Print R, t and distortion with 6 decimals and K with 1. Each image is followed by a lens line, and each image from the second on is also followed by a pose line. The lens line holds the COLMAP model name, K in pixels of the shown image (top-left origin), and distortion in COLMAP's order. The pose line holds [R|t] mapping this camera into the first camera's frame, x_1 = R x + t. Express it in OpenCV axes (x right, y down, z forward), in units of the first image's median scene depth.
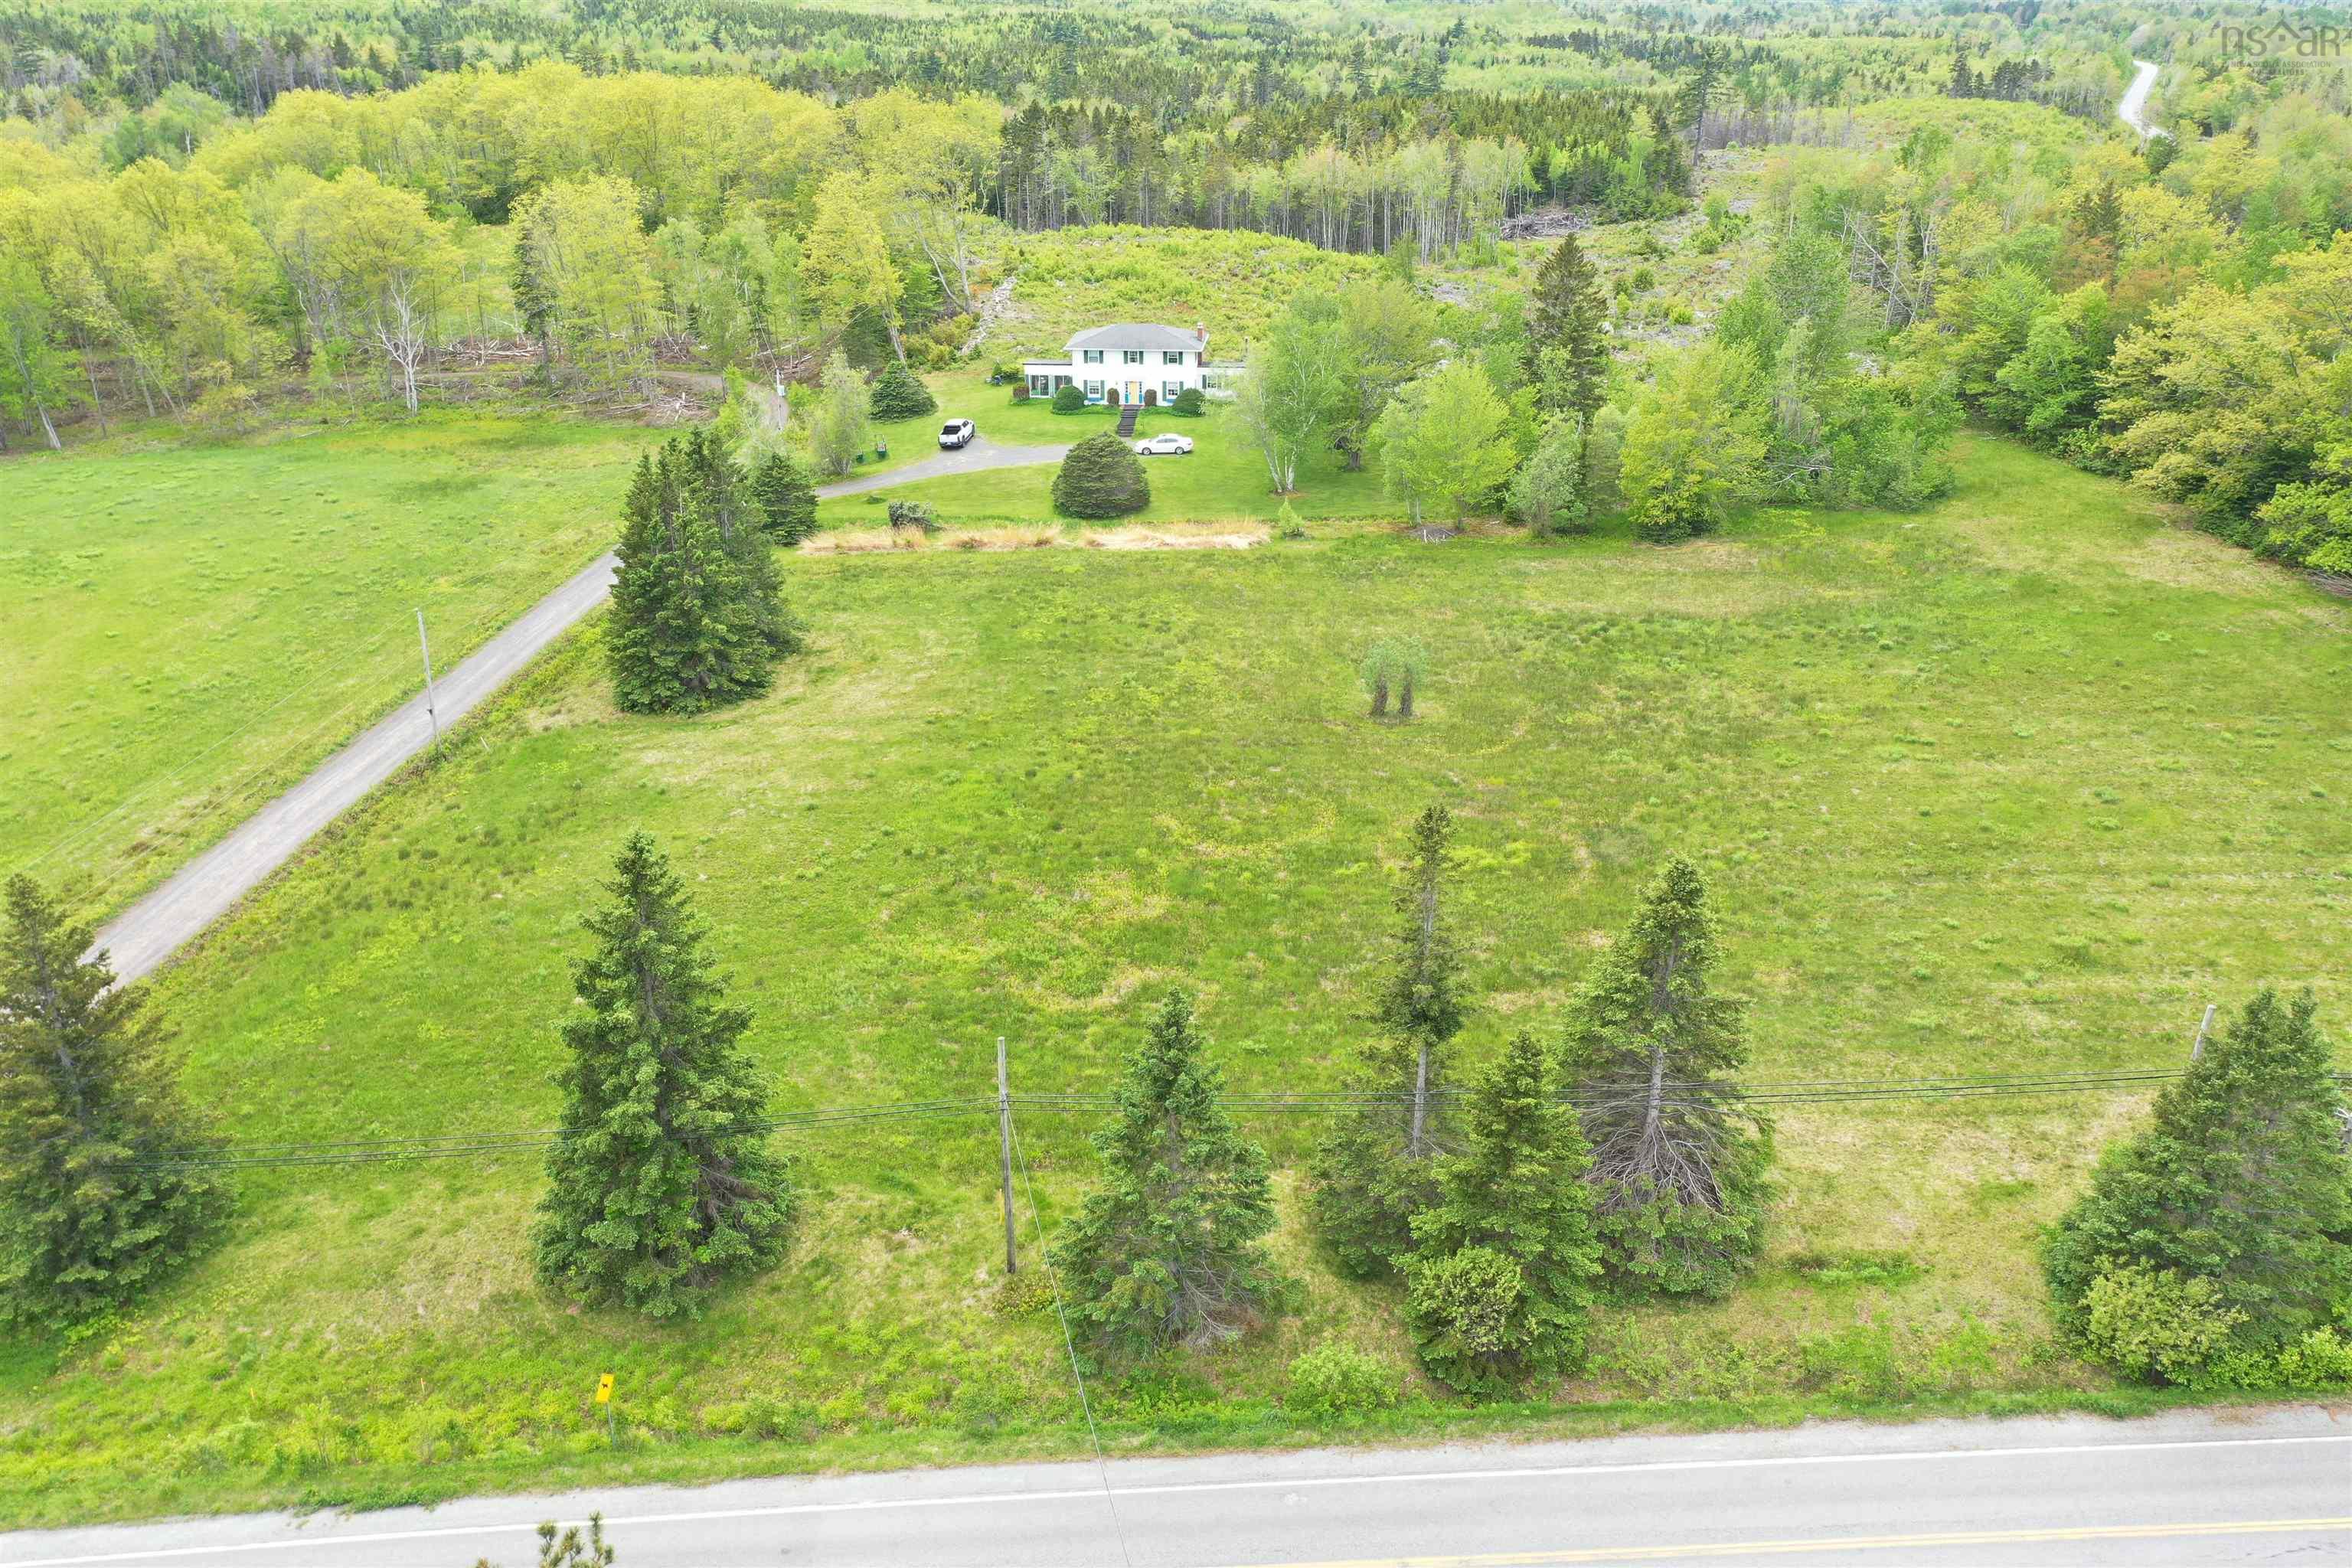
lens RADIAL K [[1857.7, 0, 1177.4], [0, 1857.7, 777.5], [0, 0, 1]] dist [-0.000073, -0.007621]
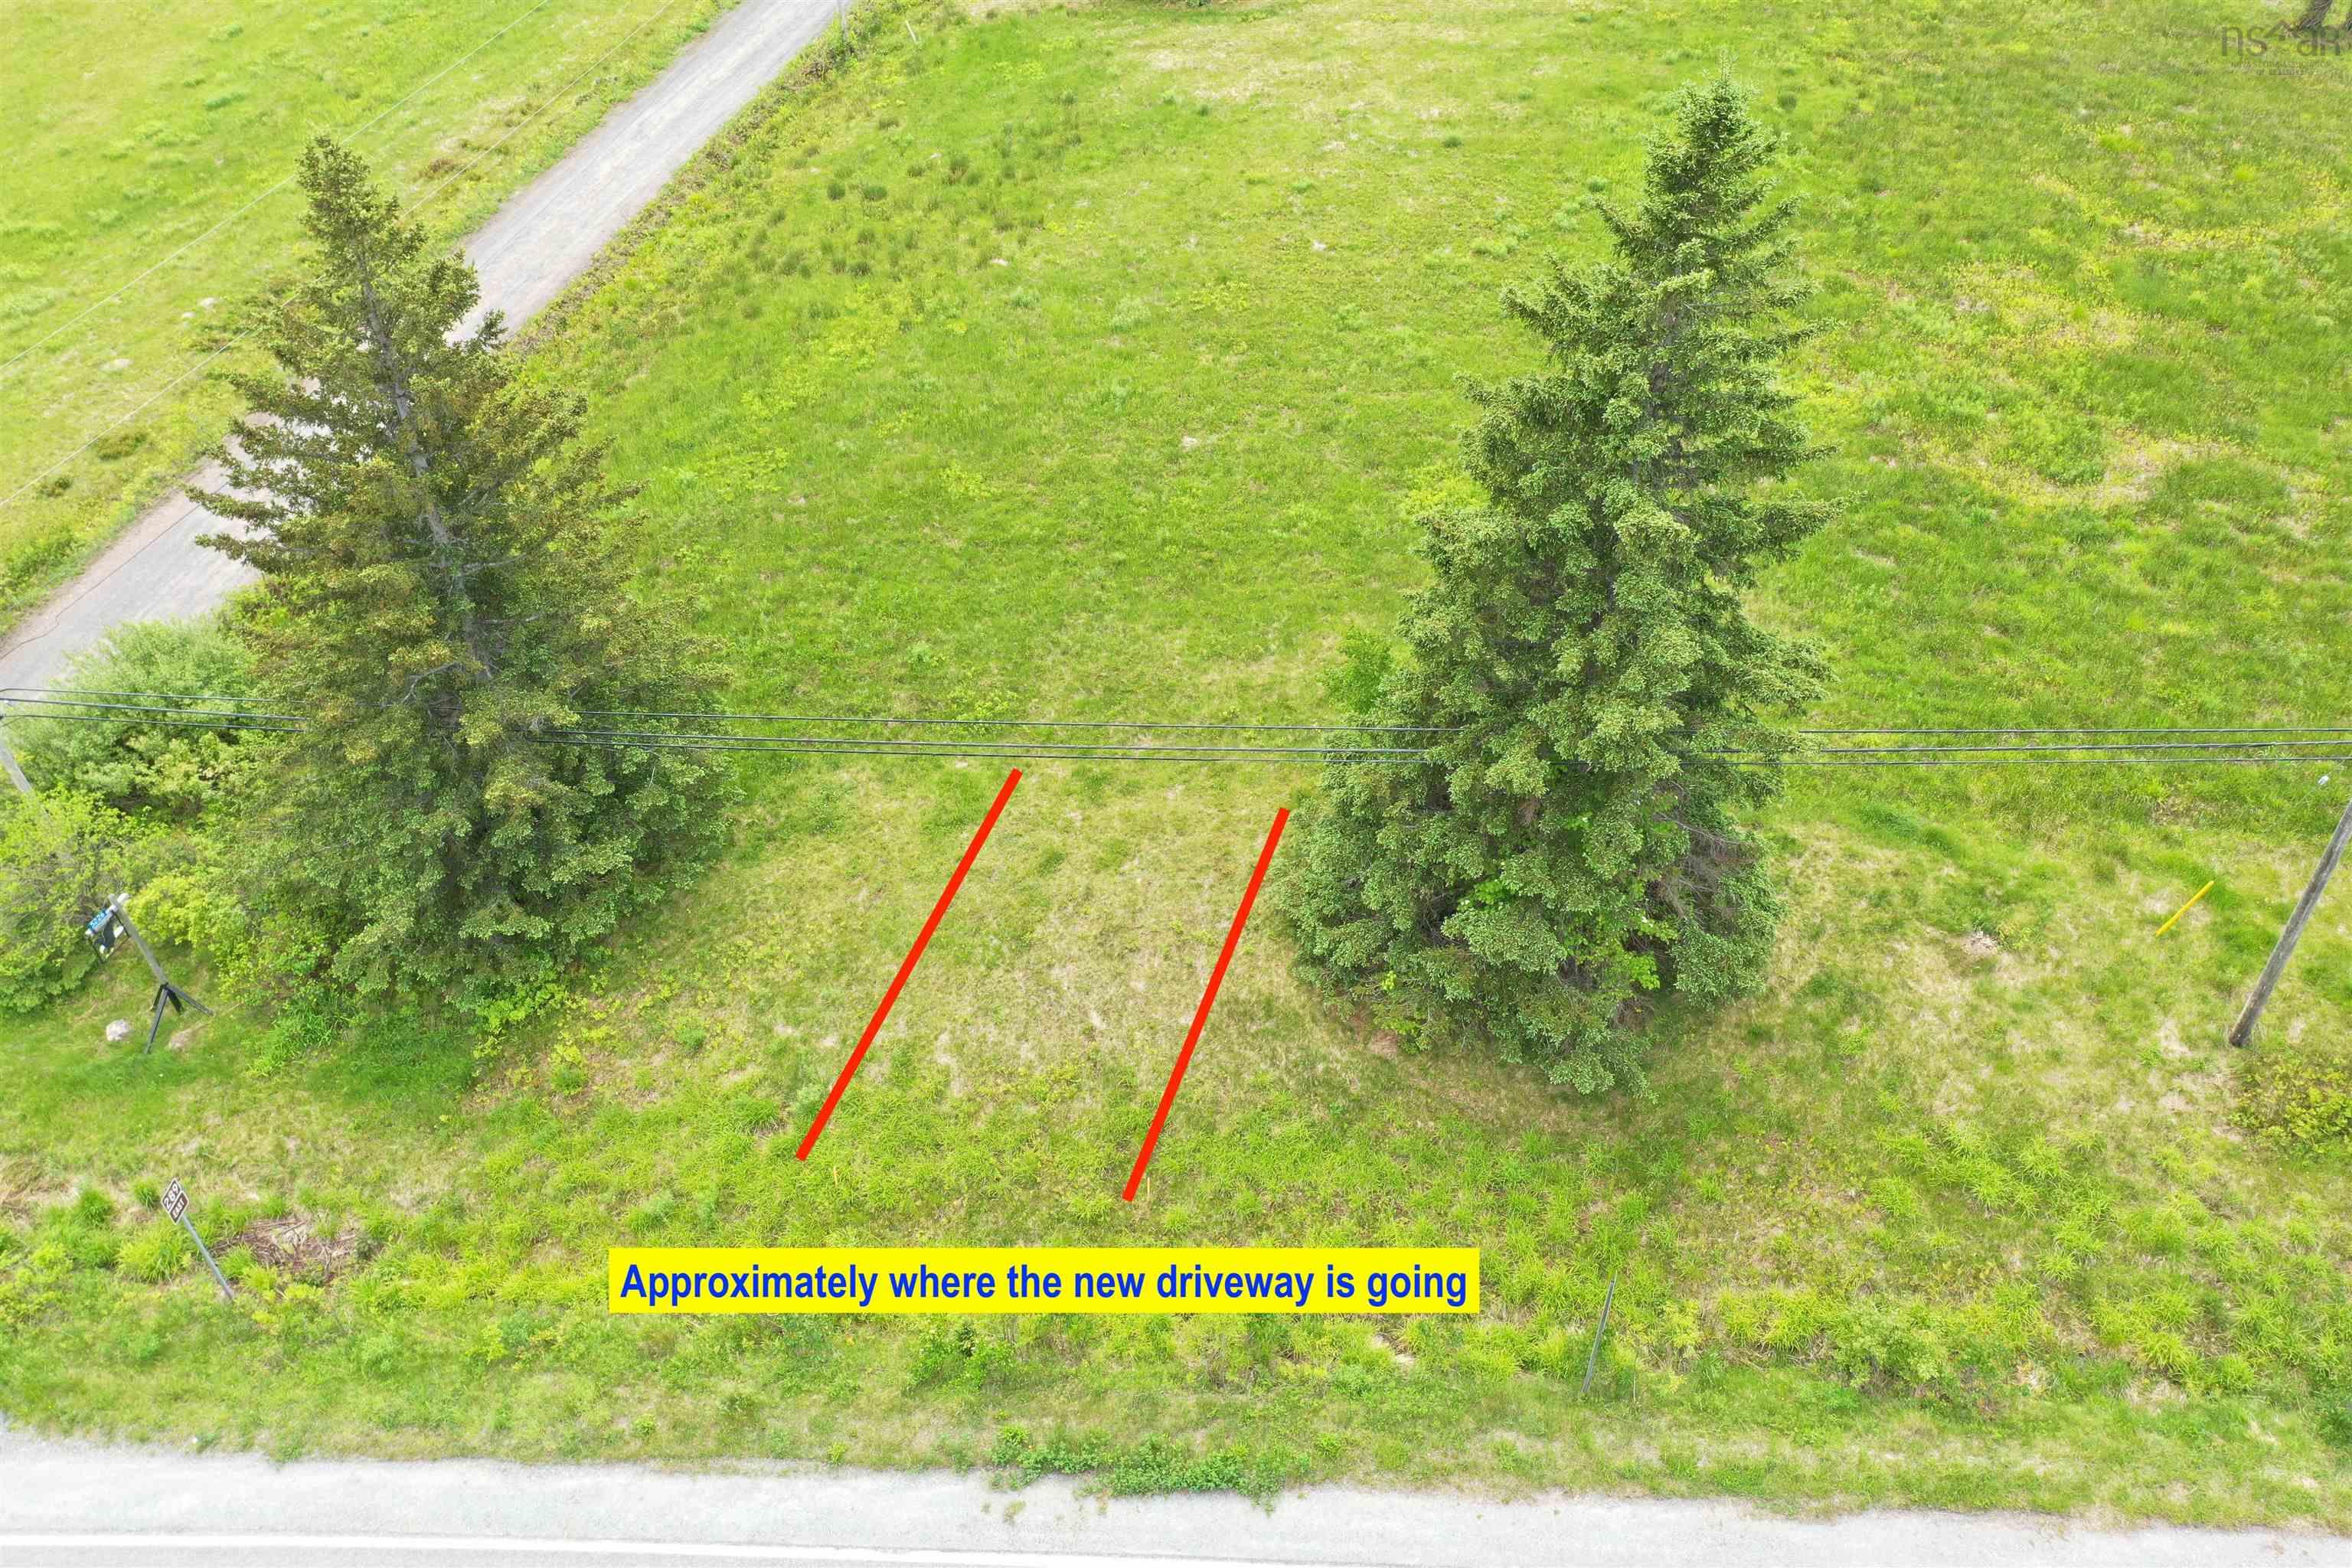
lens RADIAL K [[1857.7, 0, 1179.1], [0, 1857.7, 789.0], [0, 0, 1]] dist [-0.000073, -0.007621]
pose [[0.993385, 0.070109, -0.090945, -0.334611], [-0.038699, 0.950051, 0.309685, 0.051092], [0.108114, -0.304117, 0.946480, 0.499129]]
